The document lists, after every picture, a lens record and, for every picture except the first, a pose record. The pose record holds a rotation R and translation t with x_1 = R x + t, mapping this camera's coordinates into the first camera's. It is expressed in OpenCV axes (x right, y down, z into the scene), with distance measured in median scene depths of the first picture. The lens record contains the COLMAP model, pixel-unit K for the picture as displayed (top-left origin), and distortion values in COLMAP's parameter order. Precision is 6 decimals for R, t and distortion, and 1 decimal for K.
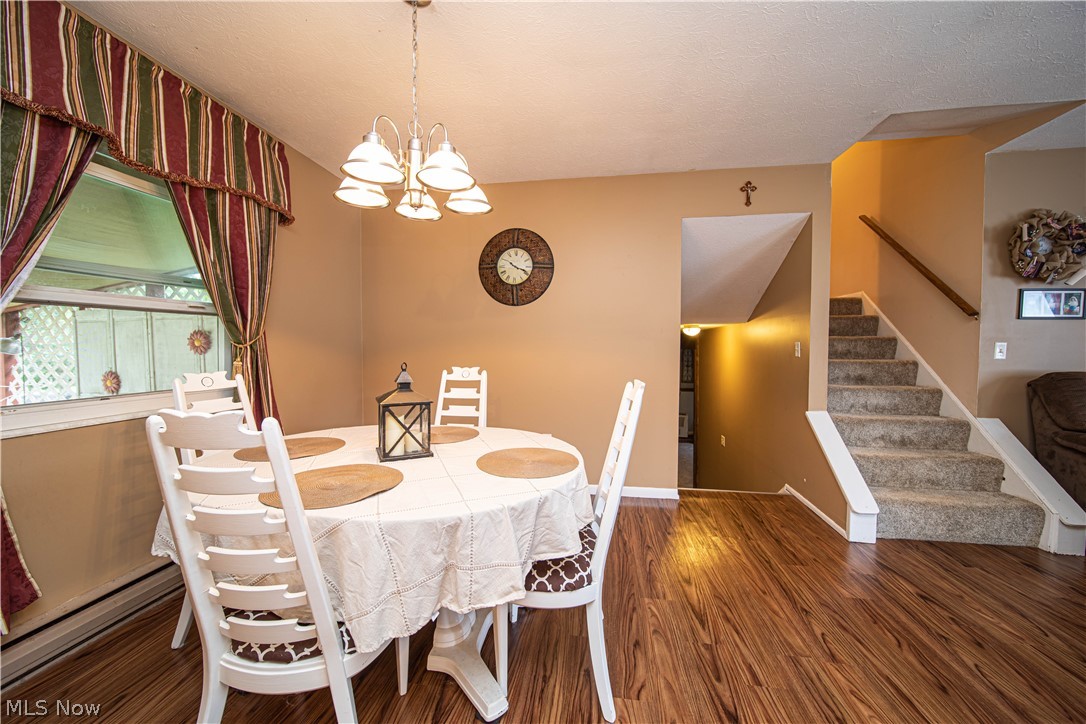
lens RADIAL K [[388.1, 0, 547.9], [0, 388.1, 356.5], [0, 0, 1]] dist [-0.000155, -0.000011]
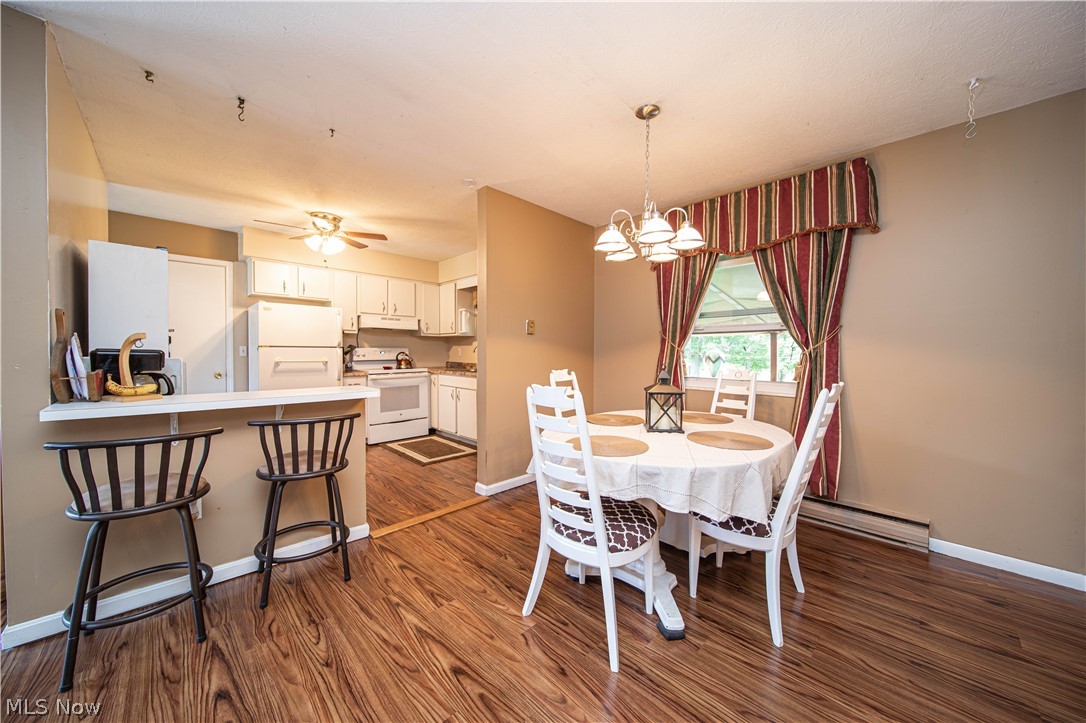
lens RADIAL K [[388.1, 0, 547.9], [0, 388.1, 356.0], [0, 0, 1]] dist [-0.000155, -0.000011]
pose [[-0.607962, 0.002219, -0.793963, 1.001654], [-0.024377, 0.999472, 0.021460, -0.033926], [0.793592, 0.032401, -0.607587, 1.535260]]
